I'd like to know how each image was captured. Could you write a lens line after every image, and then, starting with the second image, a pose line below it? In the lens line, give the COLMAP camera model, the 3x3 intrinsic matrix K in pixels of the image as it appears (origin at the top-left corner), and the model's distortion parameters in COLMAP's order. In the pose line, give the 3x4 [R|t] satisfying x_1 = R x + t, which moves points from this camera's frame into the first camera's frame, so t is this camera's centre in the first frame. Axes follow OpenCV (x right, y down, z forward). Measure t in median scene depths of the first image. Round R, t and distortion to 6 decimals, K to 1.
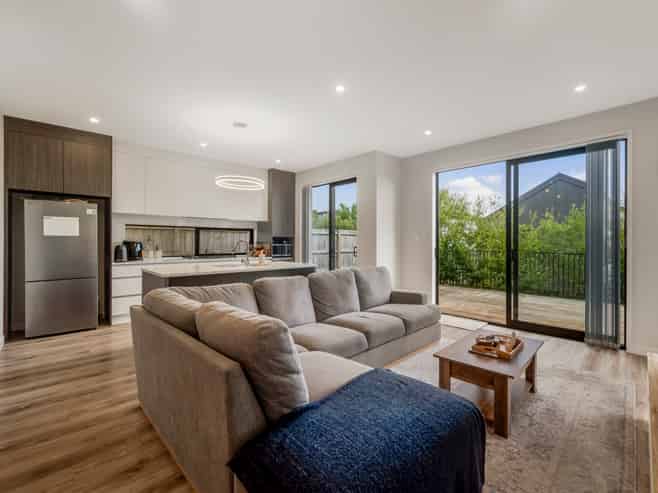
lens RADIAL K [[296.2, 0, 333.1], [0, 296.2, 247.5], [0, 0, 1]] dist [0.000798, -0.000059]
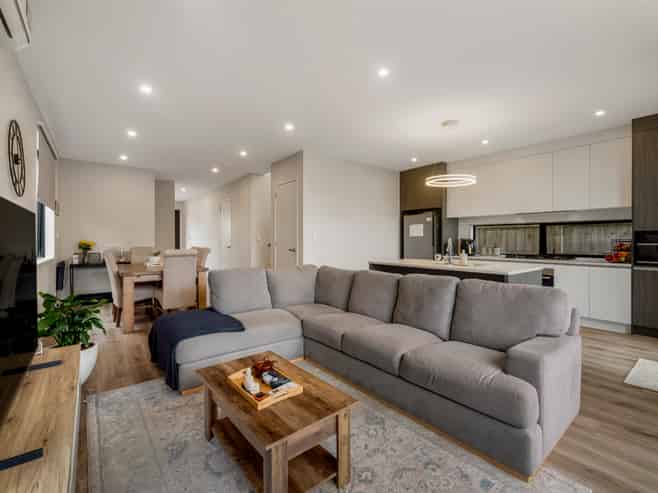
lens RADIAL K [[296.2, 0, 333.1], [0, 296.2, 247.5], [0, 0, 1]] dist [0.000798, -0.000059]
pose [[-0.091525, 0.021237, -0.995576, 0.636869], [-0.014879, 0.999632, 0.022692, -0.009456], [0.995692, 0.016890, -0.091176, 0.628840]]
